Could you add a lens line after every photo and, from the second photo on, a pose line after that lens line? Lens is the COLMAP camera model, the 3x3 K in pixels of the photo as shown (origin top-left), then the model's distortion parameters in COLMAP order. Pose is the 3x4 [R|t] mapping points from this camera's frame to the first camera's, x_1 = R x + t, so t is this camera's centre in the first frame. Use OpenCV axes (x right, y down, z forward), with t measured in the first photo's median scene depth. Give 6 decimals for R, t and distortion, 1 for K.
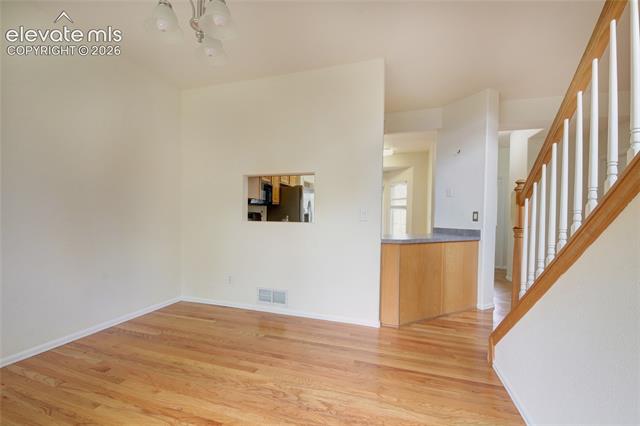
lens RADIAL K [[261.7, 0, 318.7], [0, 261.7, 215.3], [0, 0, 1]] dist [0.022955, 0.000094]
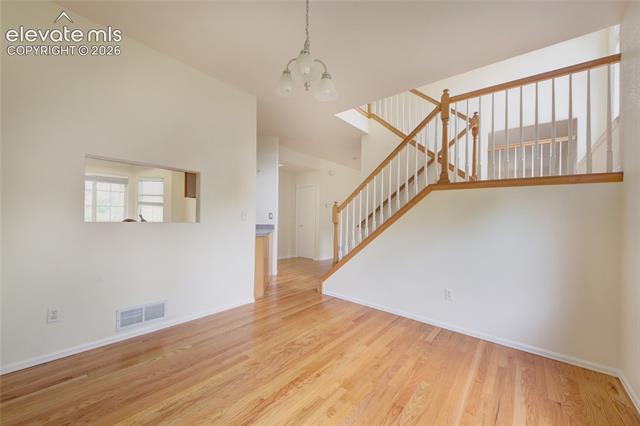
lens RADIAL K [[249.0, 0, 318.0], [0, 249.0, 215.4], [0, 0, 1]] dist [0.016814, -0.000728]
pose [[0.380759, 0.004430, 0.924664, -0.800321], [-0.021754, 0.999755, 0.004168, -0.014181], [-0.924418, -0.021703, 0.380762, 0.241675]]
